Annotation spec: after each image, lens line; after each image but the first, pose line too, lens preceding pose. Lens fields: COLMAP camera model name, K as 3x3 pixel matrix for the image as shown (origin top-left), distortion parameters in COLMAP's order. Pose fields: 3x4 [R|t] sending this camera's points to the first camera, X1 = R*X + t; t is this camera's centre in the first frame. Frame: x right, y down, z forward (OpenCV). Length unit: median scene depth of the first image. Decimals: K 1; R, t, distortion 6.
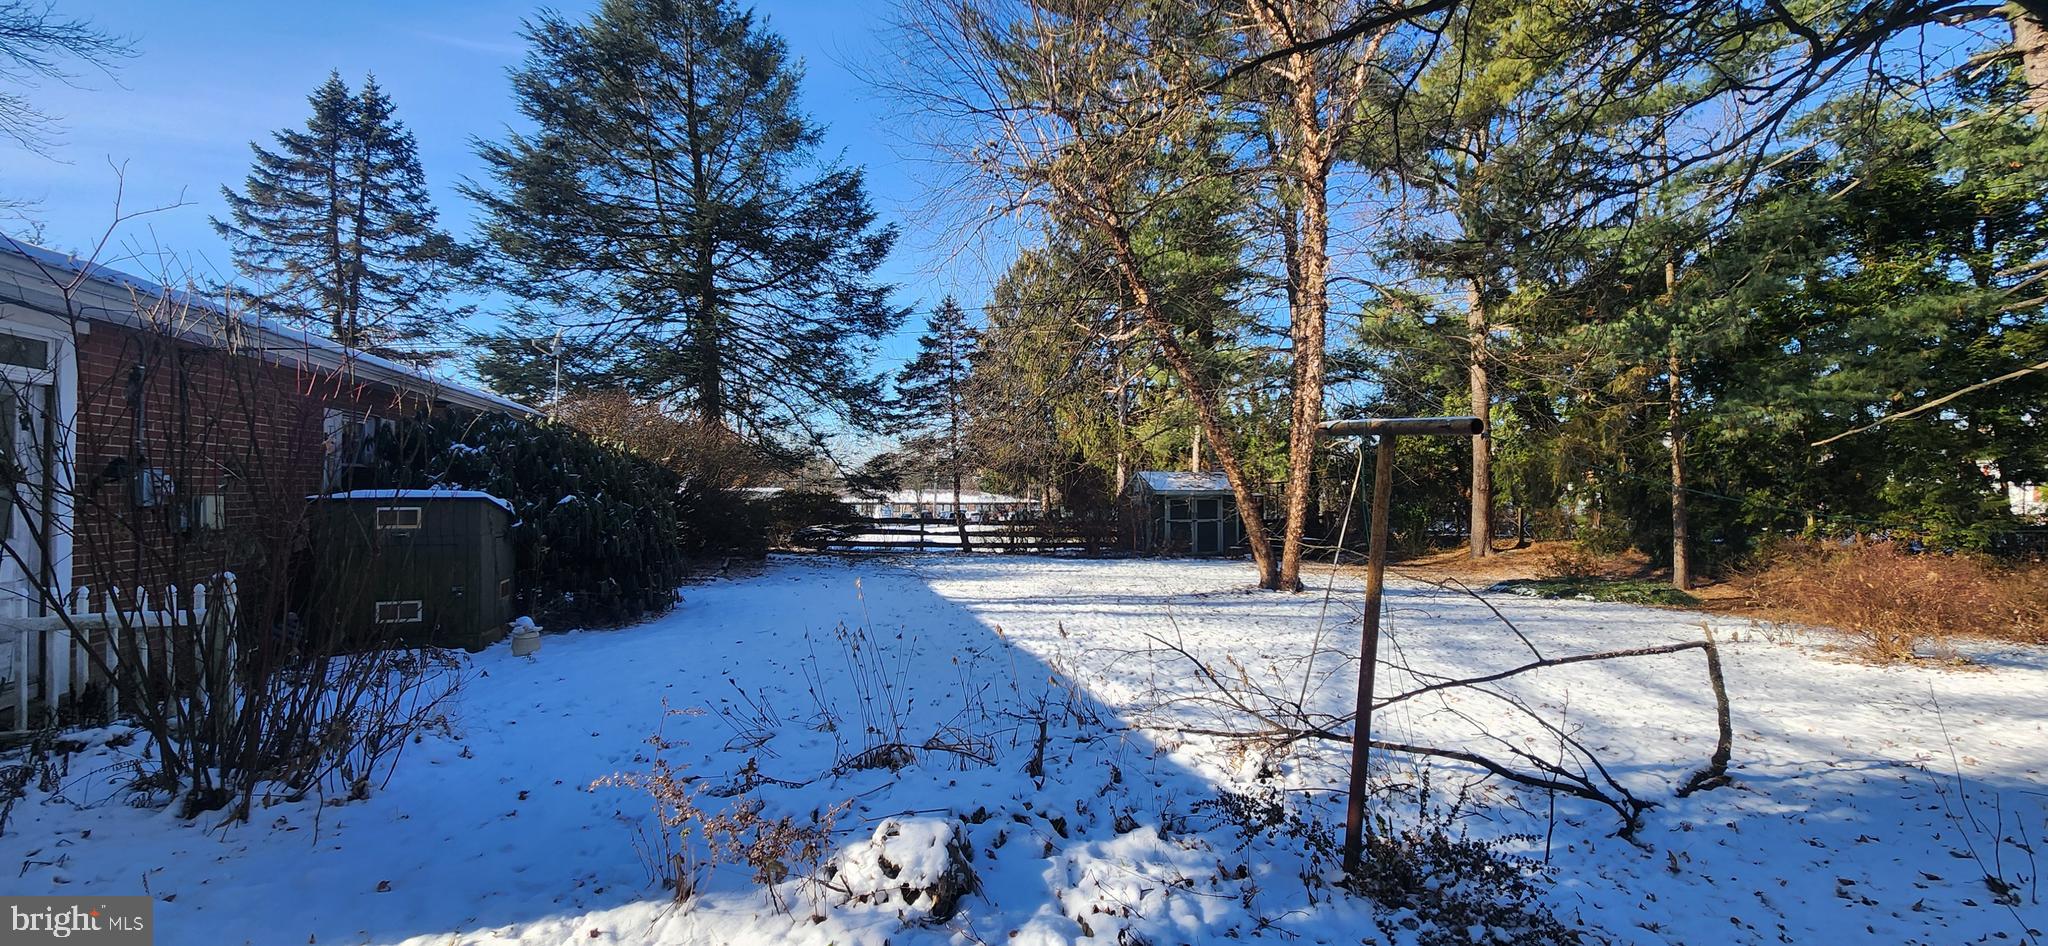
lens RADIAL K [[837.3, 0, 1047.6], [0, 837.3, 464.4], [0, 0, 1]] dist [0.000192, -0.000100]
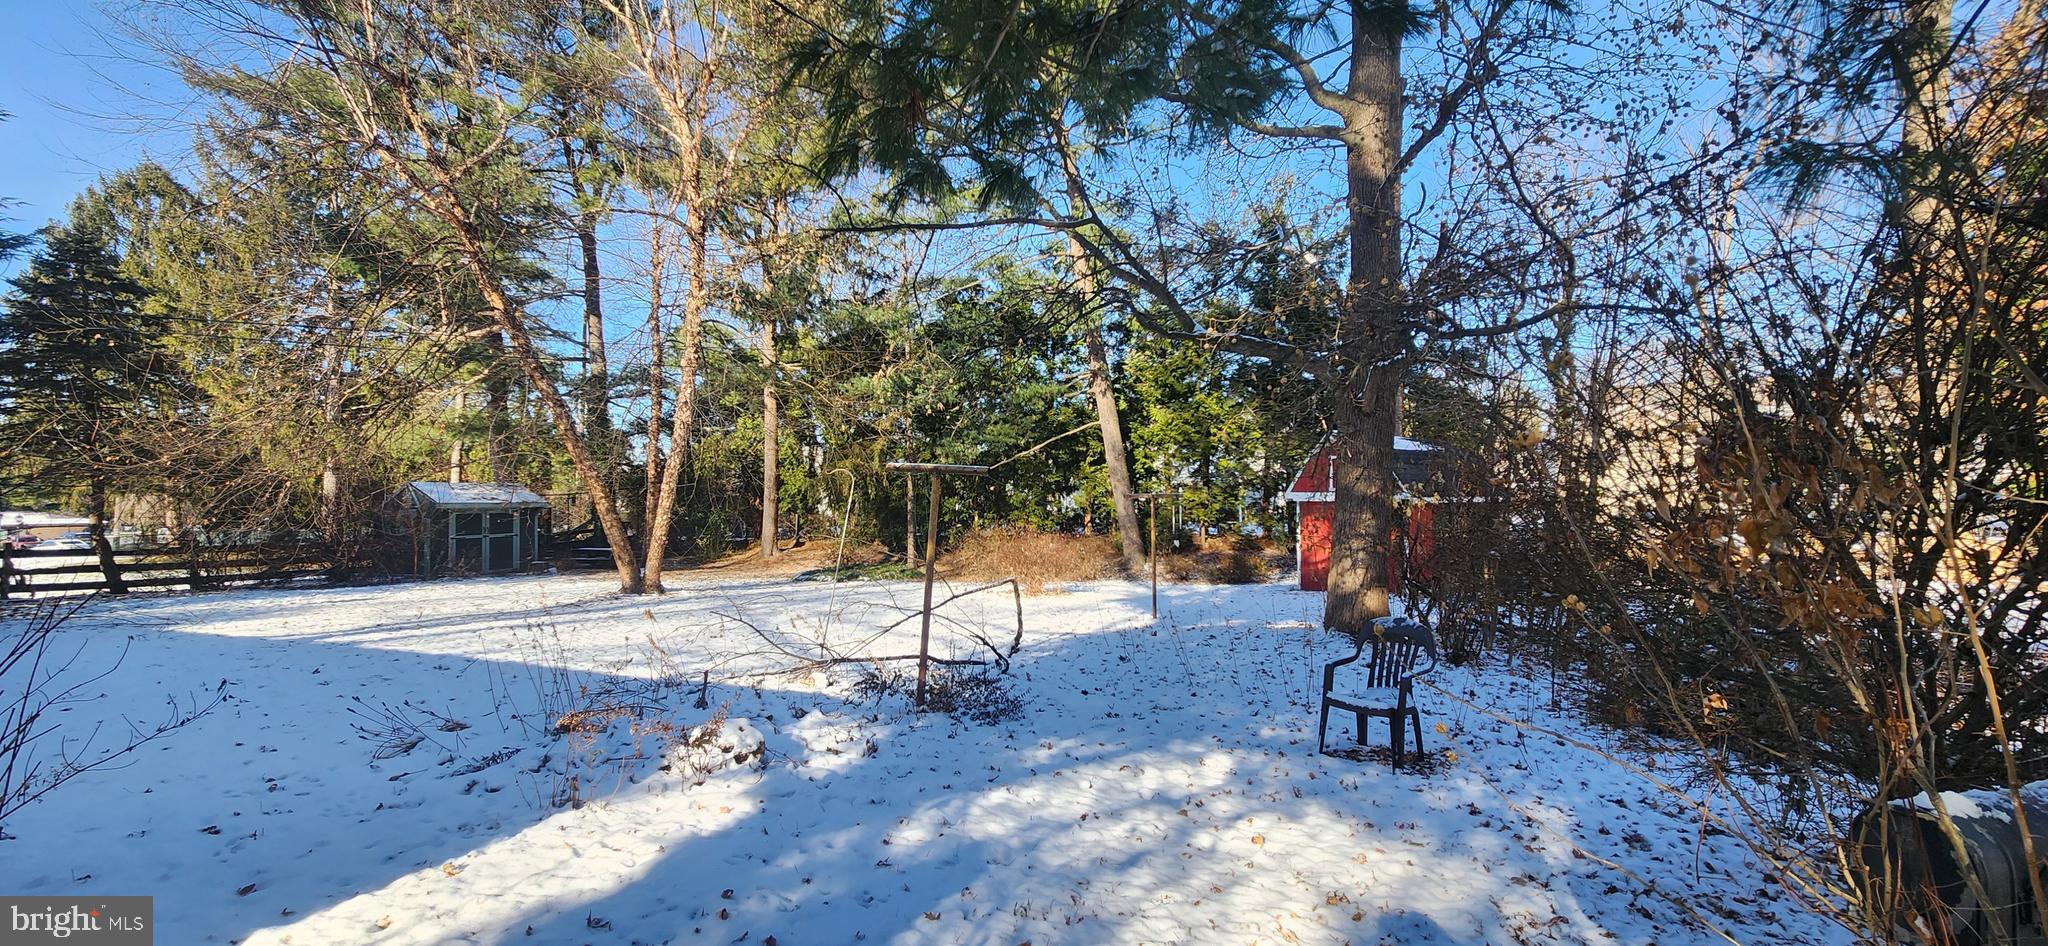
lens RADIAL K [[837.3, 0, 1047.6], [0, 837.3, 464.4], [0, 0, 1]] dist [0.000192, -0.000100]
pose [[0.641363, 0.023171, 0.766887, -0.185437], [-0.014819, 0.999732, -0.017813, -0.005728], [-0.767094, 0.000060, 0.641534, -0.086949]]
